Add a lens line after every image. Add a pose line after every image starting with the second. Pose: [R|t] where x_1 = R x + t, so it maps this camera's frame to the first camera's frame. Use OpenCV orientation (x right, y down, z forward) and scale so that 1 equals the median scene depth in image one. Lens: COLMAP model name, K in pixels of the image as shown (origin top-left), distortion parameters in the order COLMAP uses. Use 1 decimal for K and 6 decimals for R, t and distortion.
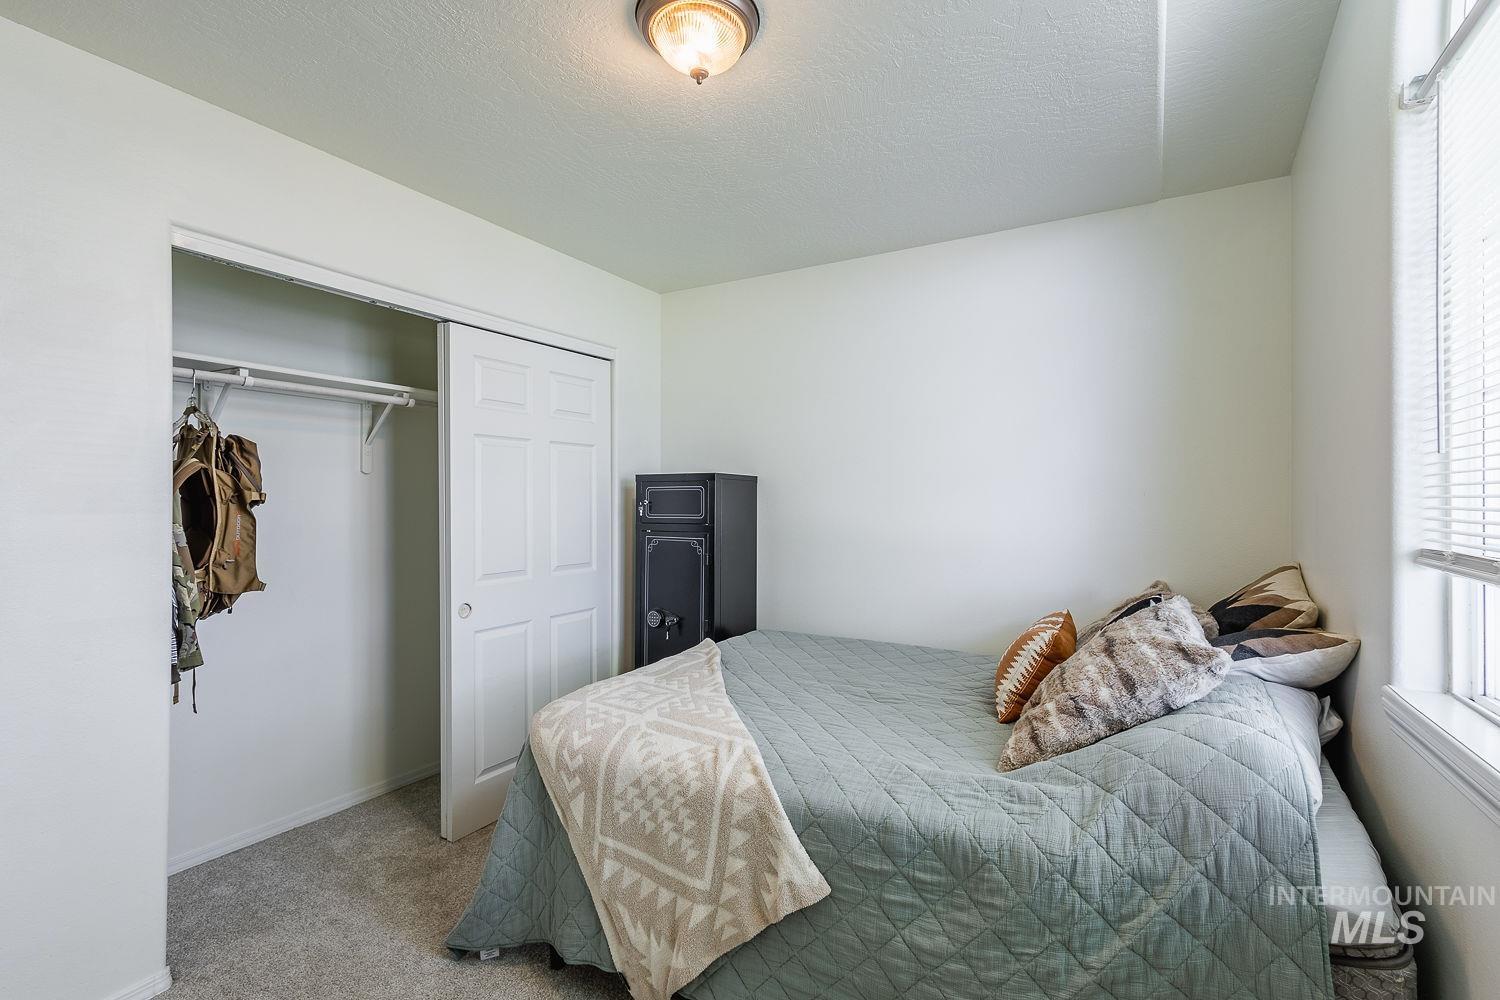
lens RADIAL K [[658.5, 0, 747.6], [0, 658.5, 498.1], [0, 0, 1]] dist [-0.000666, -0.000126]
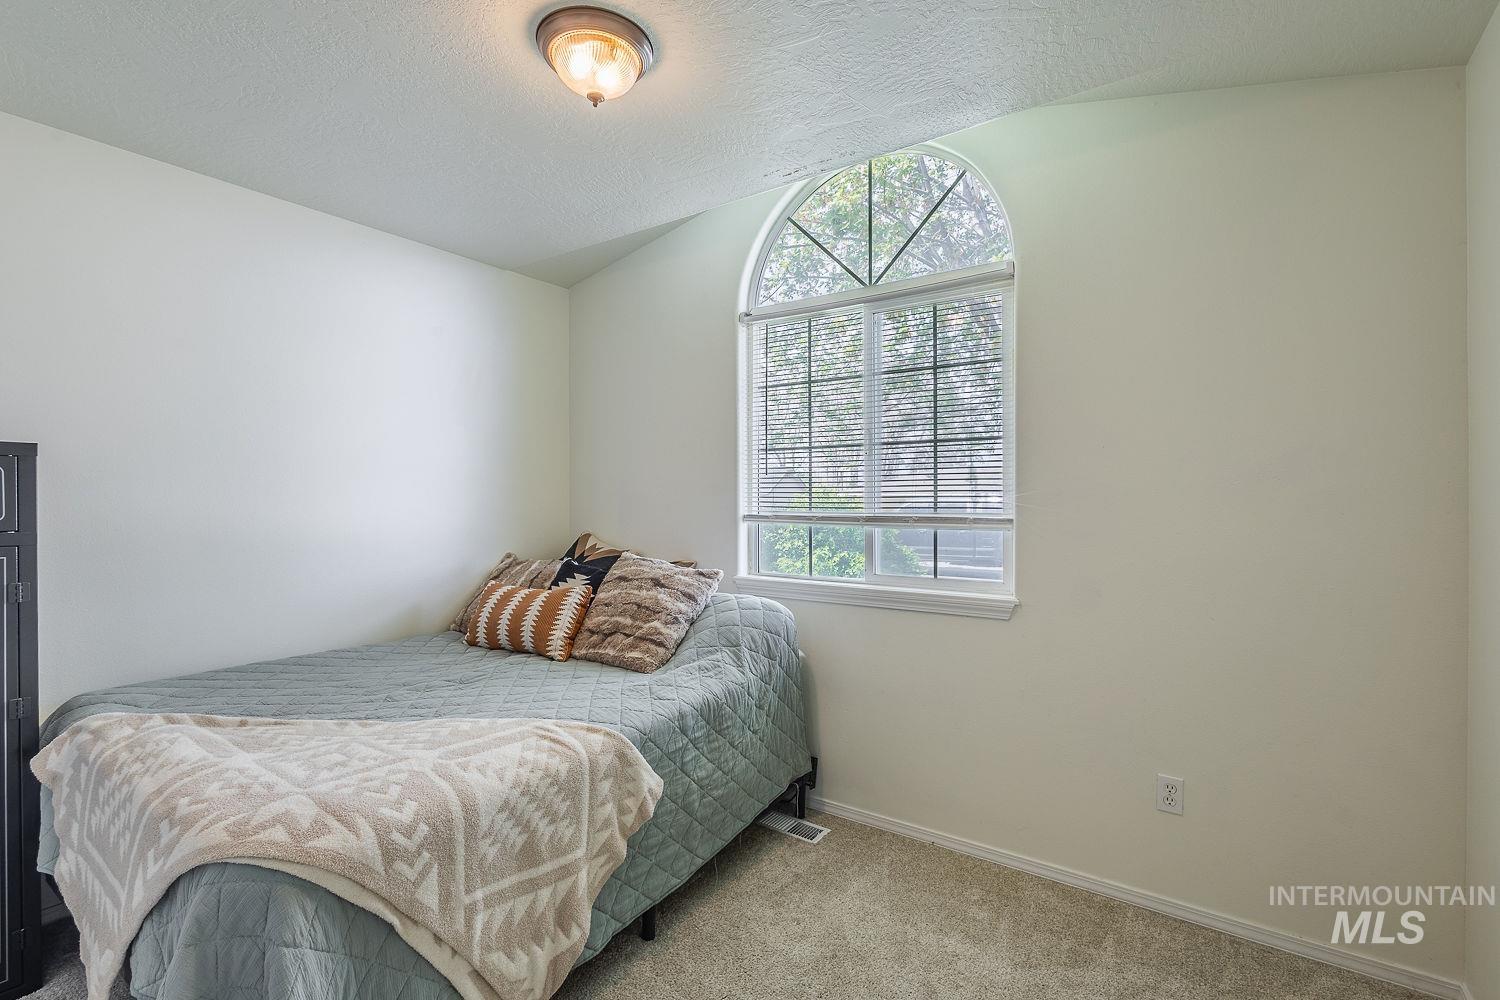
lens RADIAL K [[694.0, 0, 748.6], [0, 694.0, 502.9], [0, 0, 1]] dist [0.004897, 0.000034]
pose [[0.093289, -0.011438, 0.995573, -1.070190], [-0.013480, 0.999828, 0.012750, 0.005419], [-0.995548, -0.014610, 0.093119, 0.586773]]
